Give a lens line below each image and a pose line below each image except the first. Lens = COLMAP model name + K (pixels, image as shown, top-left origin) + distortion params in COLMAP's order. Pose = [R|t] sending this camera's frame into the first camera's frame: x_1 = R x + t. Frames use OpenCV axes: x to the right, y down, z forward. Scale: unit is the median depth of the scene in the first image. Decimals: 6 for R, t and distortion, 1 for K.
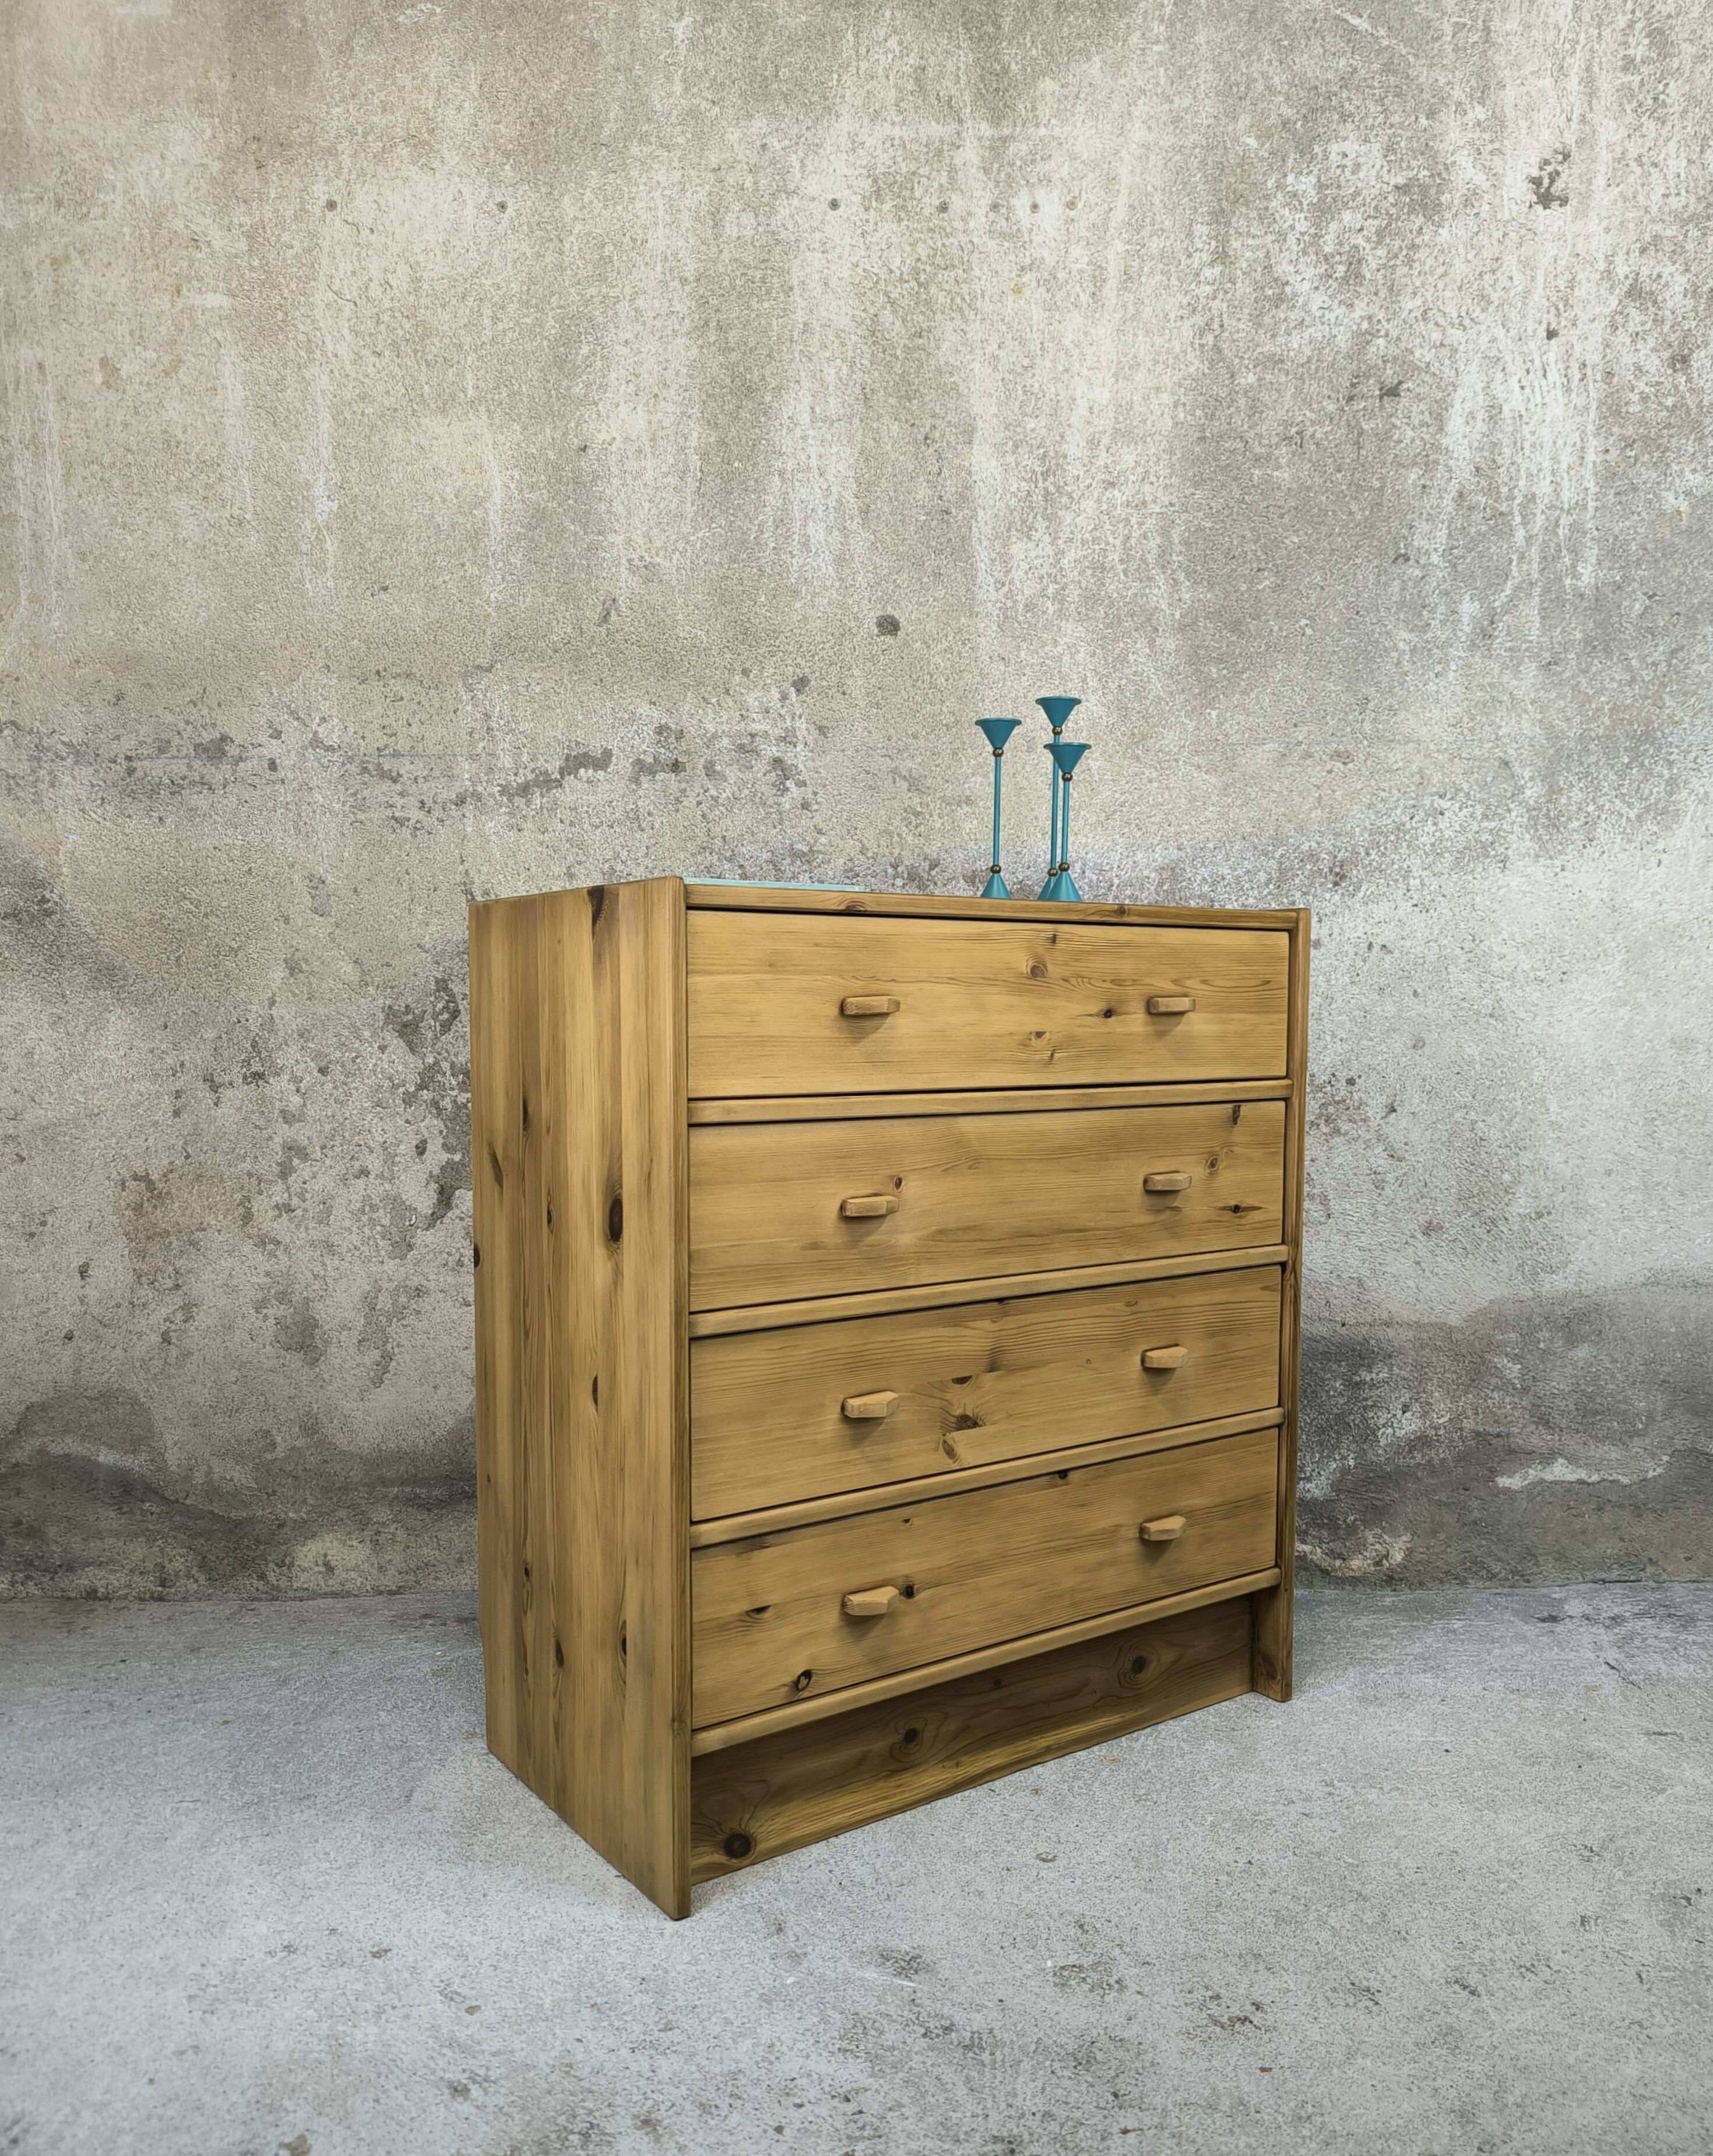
lens RADIAL K [[1650.6, 0, 853.4], [0, 1650.6, 1143.6], [0, 0, 1]] dist [0.058486, -0.069162]
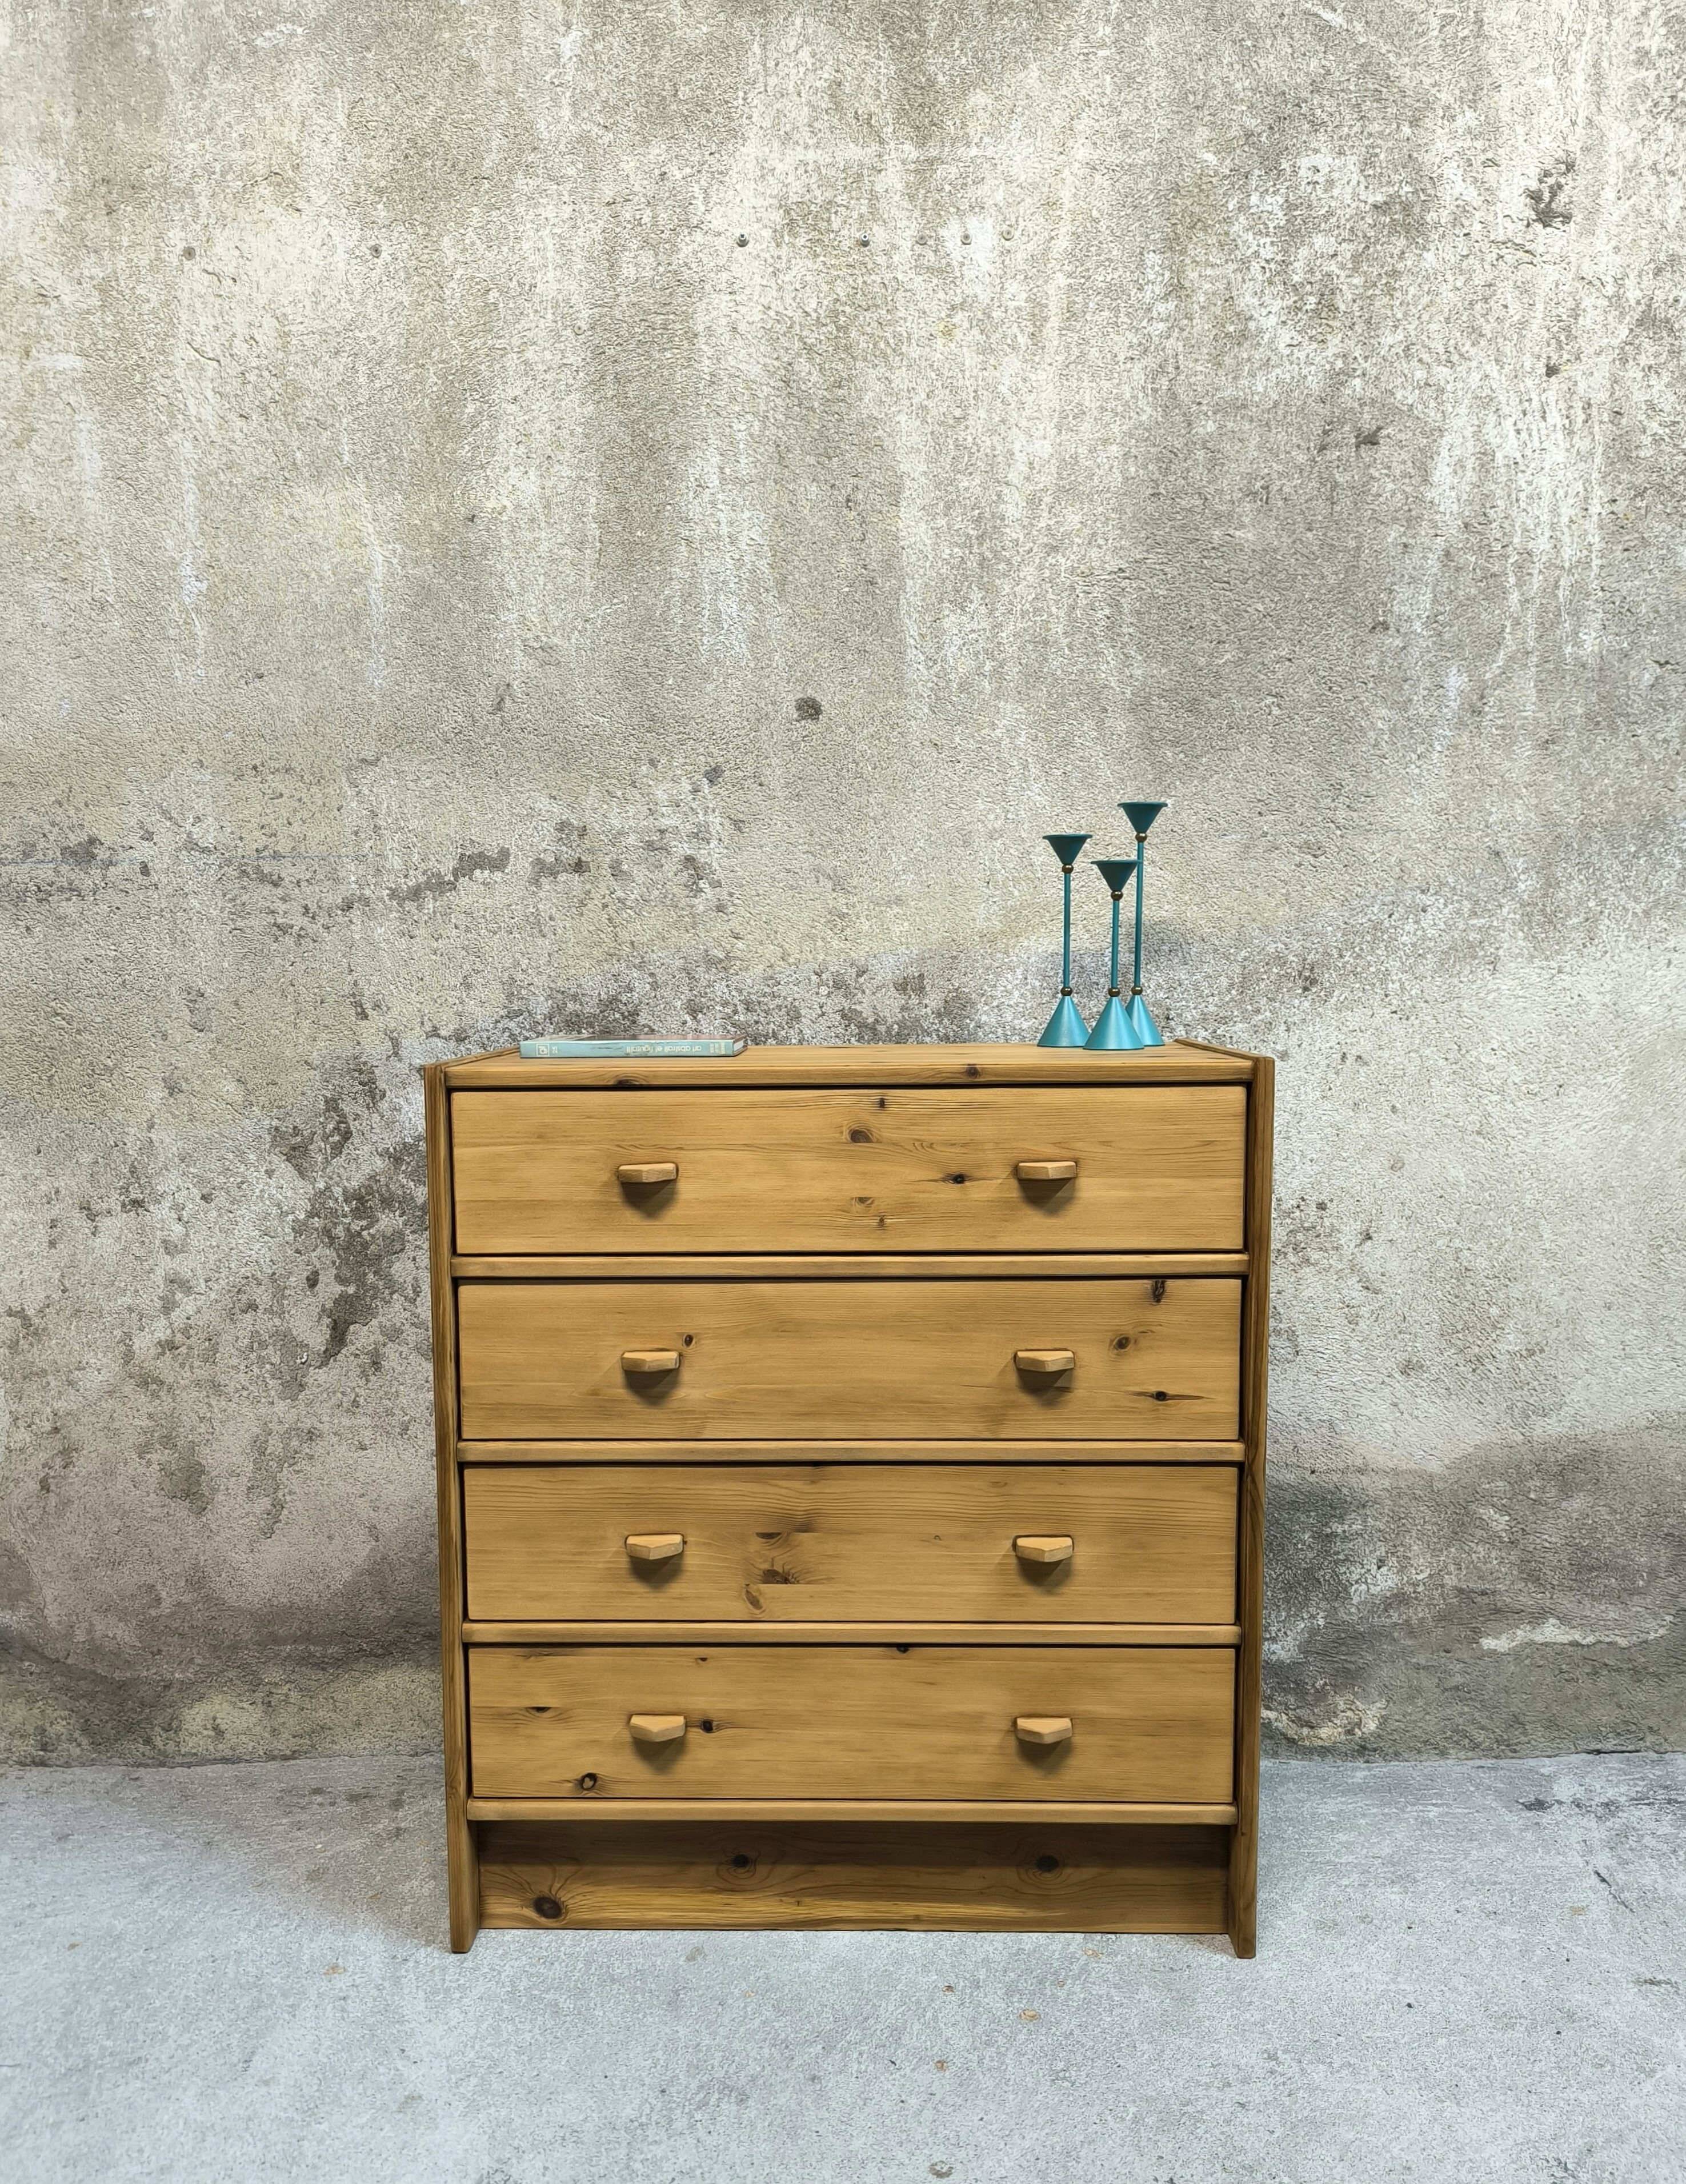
lens RADIAL K [[1615.4, 0, 829.2], [0, 1615.4, 1168.9], [0, 0, 1]] dist [0.061601, -0.077934]
pose [[0.999433, -0.004676, -0.033351, 0.060521], [0.005865, 0.999347, 0.035659, -0.092089], [0.033162, -0.035834, 0.998807, 0.103841]]
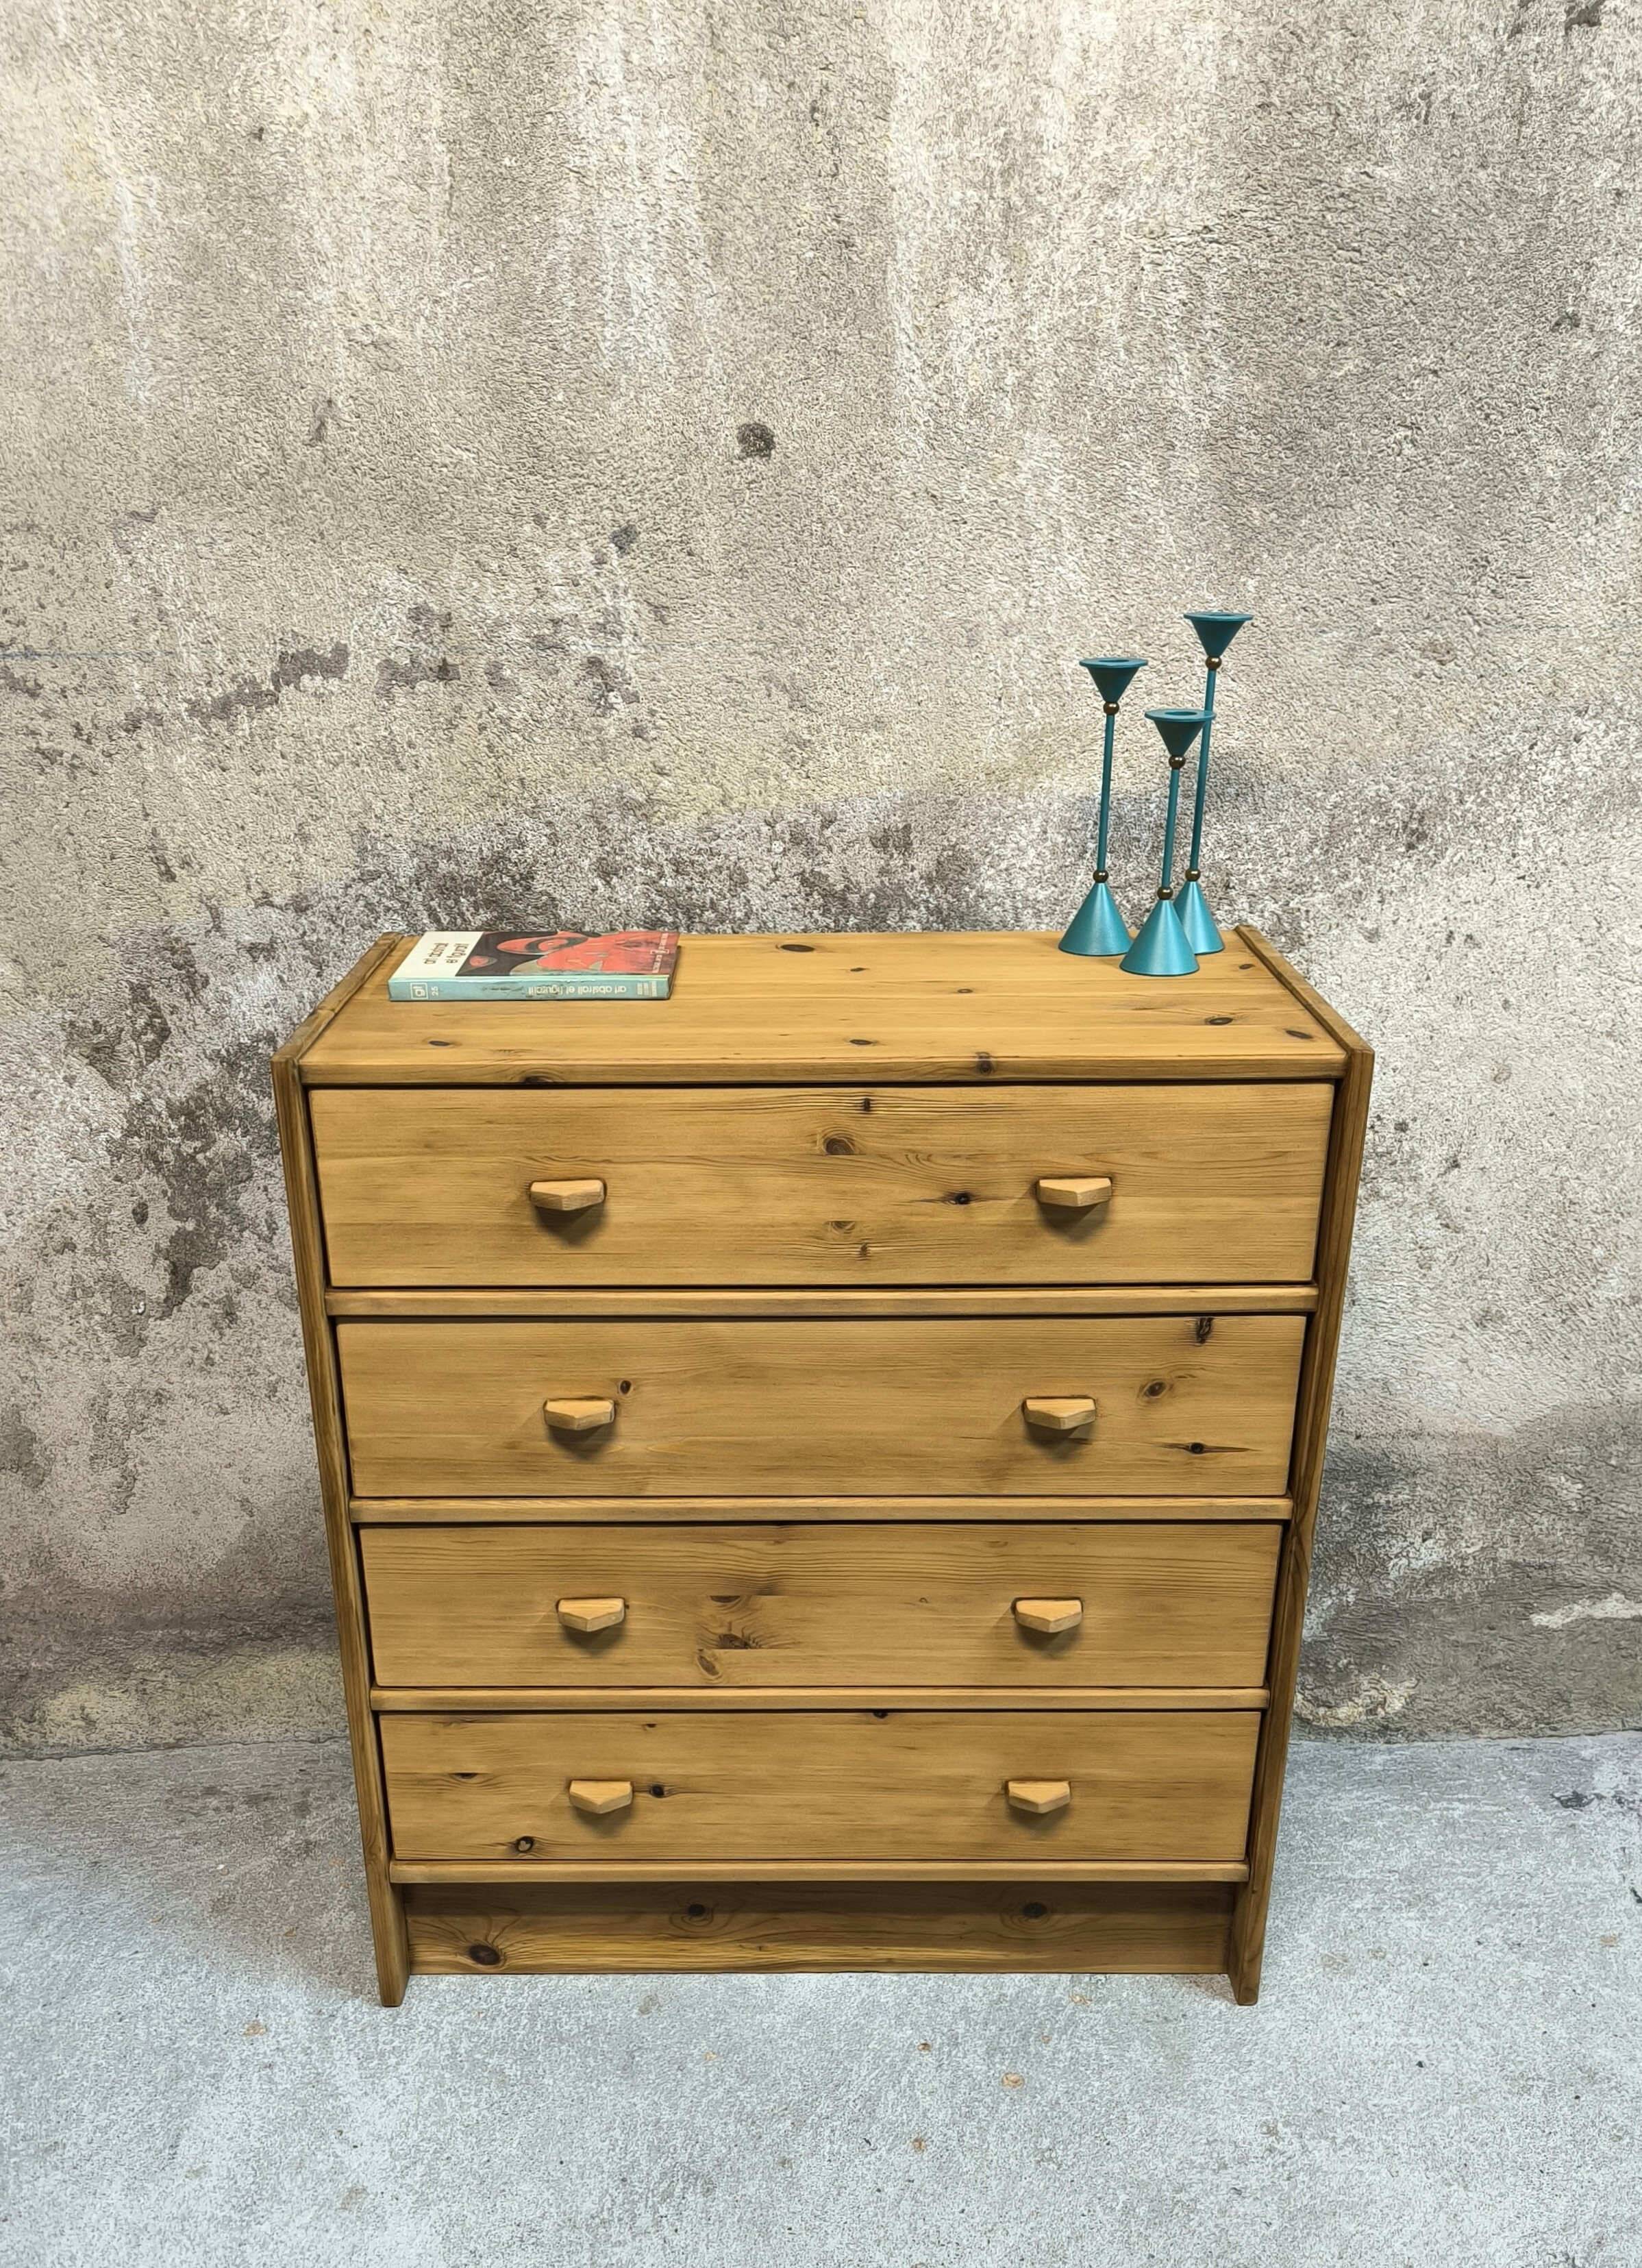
lens RADIAL K [[1945.1, 0, 784.1], [0, 1945.1, 1393.8], [0, 0, 1]] dist [0.051526, -0.056059]
pose [[0.999887, -0.001454, -0.014939, 0.042550], [0.006584, 0.936905, 0.349523, -0.231271], [0.013489, -0.349582, 0.936809, 0.154724]]
